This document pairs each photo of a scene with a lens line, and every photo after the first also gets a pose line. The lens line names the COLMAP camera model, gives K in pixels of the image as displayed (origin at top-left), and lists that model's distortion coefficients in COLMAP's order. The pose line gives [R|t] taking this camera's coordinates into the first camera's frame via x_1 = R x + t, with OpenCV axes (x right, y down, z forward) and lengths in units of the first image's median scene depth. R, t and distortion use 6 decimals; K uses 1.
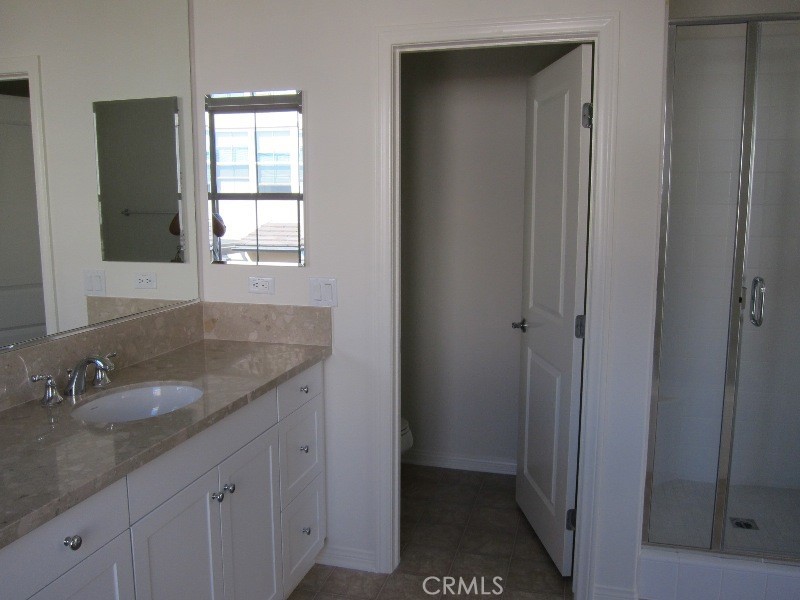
lens RADIAL K [[661.8, 0, 400.0], [0, 661.8, 300.0], [0, 0, 1]] dist [-0.005097, -0.003570]
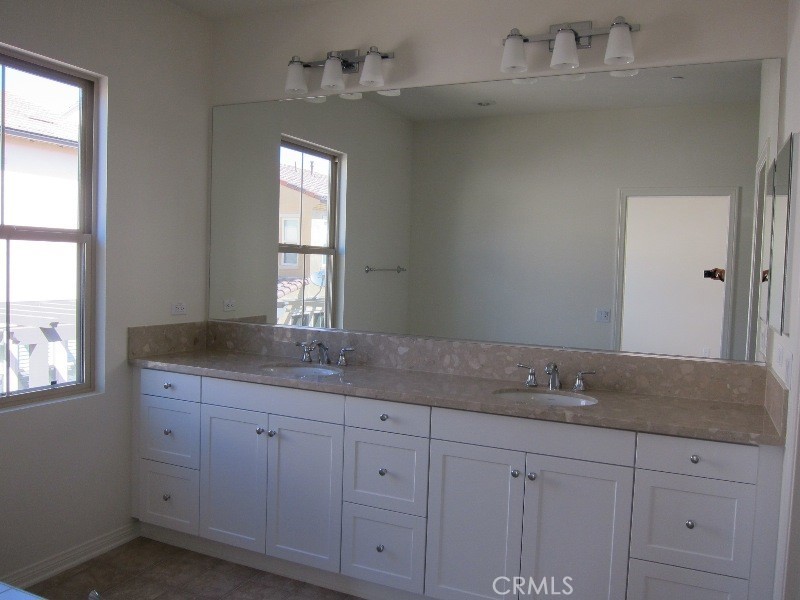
lens RADIAL K [[661.8, 0, 400.0], [0, 661.8, 300.0], [0, 0, 1]] dist [-0.005097, -0.003570]
pose [[-0.161430, 0.055853, -0.985302, 0.882793], [-0.164687, 0.982873, 0.082697, -0.101573], [0.973046, 0.175616, -0.149467, 0.751197]]
